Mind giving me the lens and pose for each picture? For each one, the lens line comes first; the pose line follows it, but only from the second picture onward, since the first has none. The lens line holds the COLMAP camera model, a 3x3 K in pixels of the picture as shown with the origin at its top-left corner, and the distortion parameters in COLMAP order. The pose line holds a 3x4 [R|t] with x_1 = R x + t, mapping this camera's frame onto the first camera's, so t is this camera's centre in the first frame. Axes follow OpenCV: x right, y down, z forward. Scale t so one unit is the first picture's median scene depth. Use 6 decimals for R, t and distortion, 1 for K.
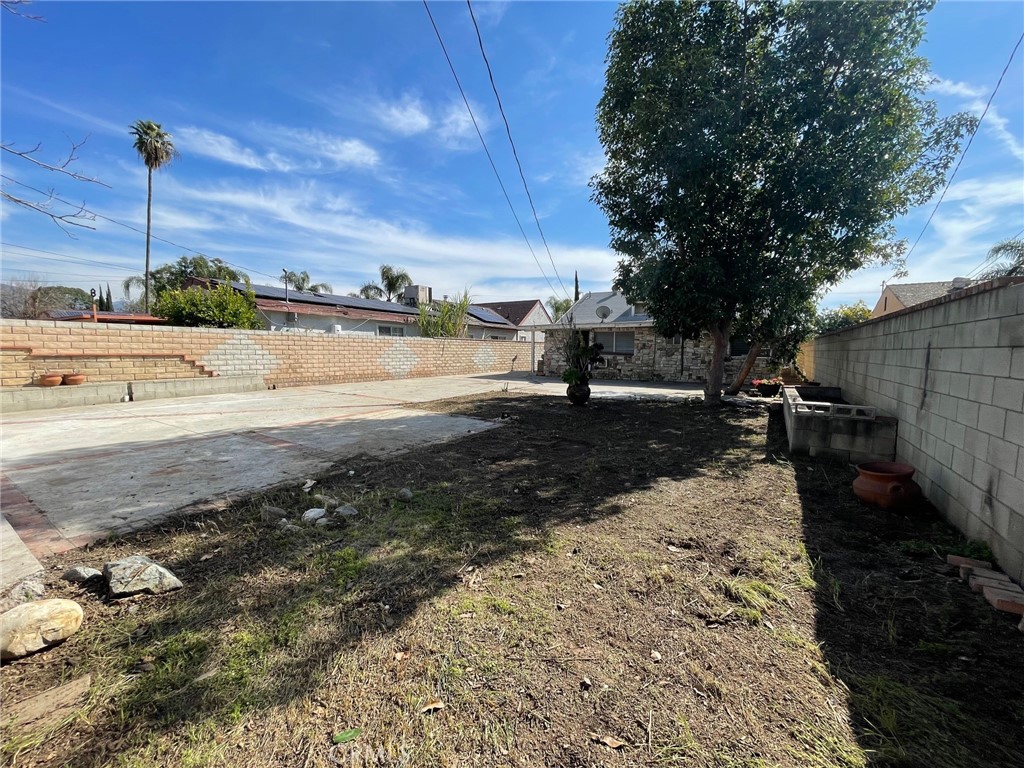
lens RADIAL K [[392.3, 0, 510.3], [0, 392.3, 386.8], [0, 0, 1]] dist [-0.002296, -0.000061]
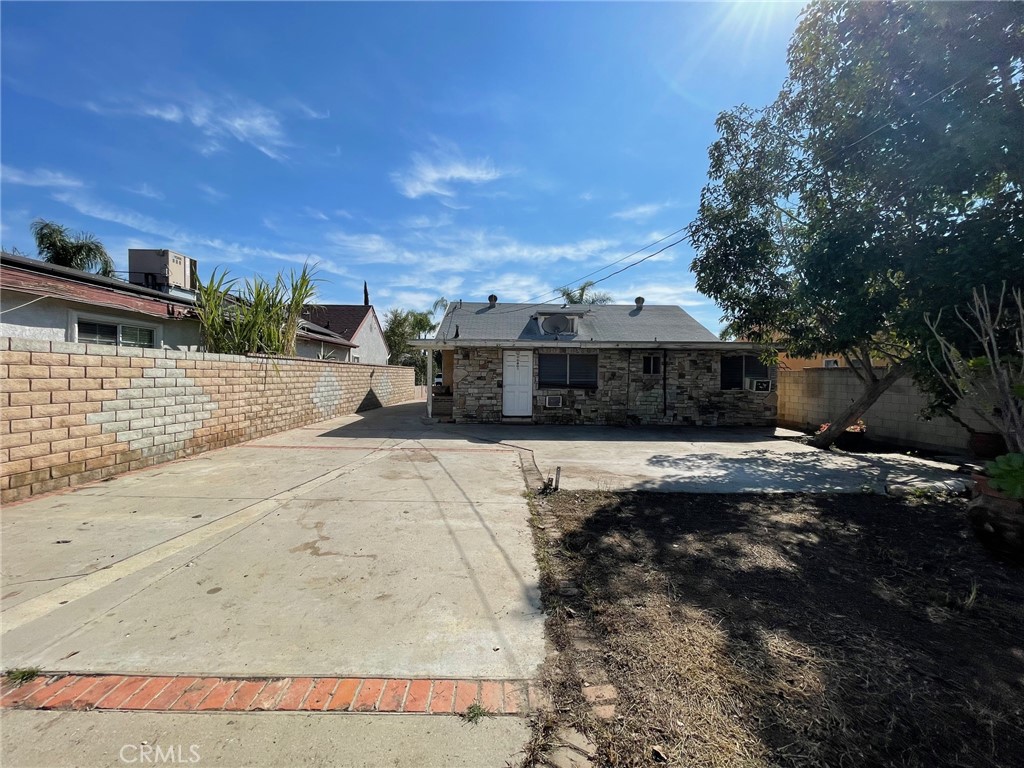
lens RADIAL K [[392.3, 0, 485.9], [0, 392.3, 379.0], [0, 0, 1]] dist [-0.002296, -0.000061]
pose [[0.844344, -0.002016, 0.535797, -0.215871], [0.042605, 0.997079, -0.063388, -0.060492], [-0.534104, 0.076349, 0.841964, 0.507475]]
